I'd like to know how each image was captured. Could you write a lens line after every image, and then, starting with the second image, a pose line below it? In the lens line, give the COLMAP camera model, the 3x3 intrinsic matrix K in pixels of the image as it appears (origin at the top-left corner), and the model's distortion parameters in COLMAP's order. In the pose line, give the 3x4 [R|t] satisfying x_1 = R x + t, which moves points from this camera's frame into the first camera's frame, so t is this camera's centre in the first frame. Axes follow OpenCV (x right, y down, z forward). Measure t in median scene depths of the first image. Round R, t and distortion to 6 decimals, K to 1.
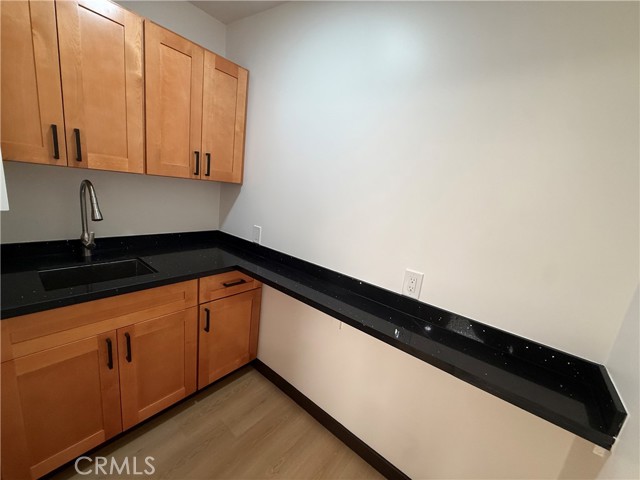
lens RADIAL K [[255.3, 0, 318.6], [0, 255.3, 239.8], [0, 0, 1]] dist [-0.001250, 0.000118]
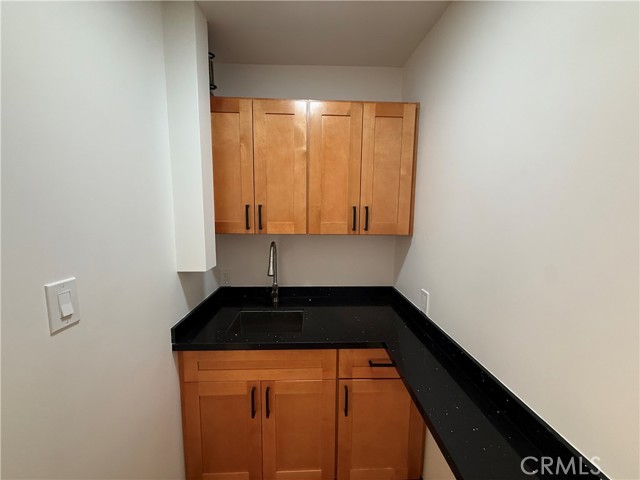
lens RADIAL K [[255.3, 0, 318.6], [0, 255.3, 239.8], [0, 0, 1]] dist [-0.001250, 0.000118]
pose [[0.655569, -0.025030, -0.754720, 0.155968], [-0.088319, 0.990050, -0.109550, -0.113937], [0.749952, 0.138474, 0.646836, 0.321905]]
